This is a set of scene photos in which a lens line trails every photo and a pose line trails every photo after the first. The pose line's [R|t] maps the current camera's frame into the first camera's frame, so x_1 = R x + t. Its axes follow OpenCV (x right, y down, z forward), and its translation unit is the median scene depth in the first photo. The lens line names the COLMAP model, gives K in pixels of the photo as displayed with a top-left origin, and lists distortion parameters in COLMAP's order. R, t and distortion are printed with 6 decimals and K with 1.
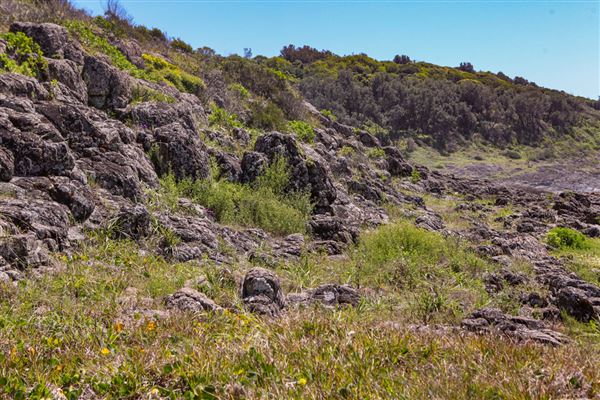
lens RADIAL K [[864.4, 0, 296.3], [0, 864.4, 195.0], [0, 0, 1]] dist [-0.108432, 0.000000]
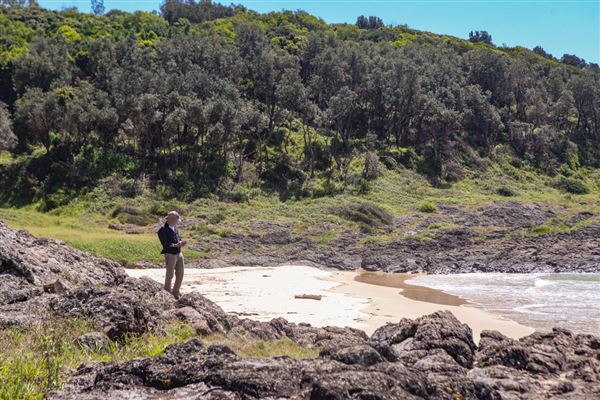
lens RADIAL K [[1160.0, 0, 304.3], [0, 1160.0, 194.6], [0, 0, 1]] dist [-0.204588, 0.000000]
pose [[0.998818, 0.011244, 0.047287, 0.058754], [-0.009155, 0.998983, -0.044155, -0.009952], [-0.047735, 0.043670, 0.997905, 0.311761]]
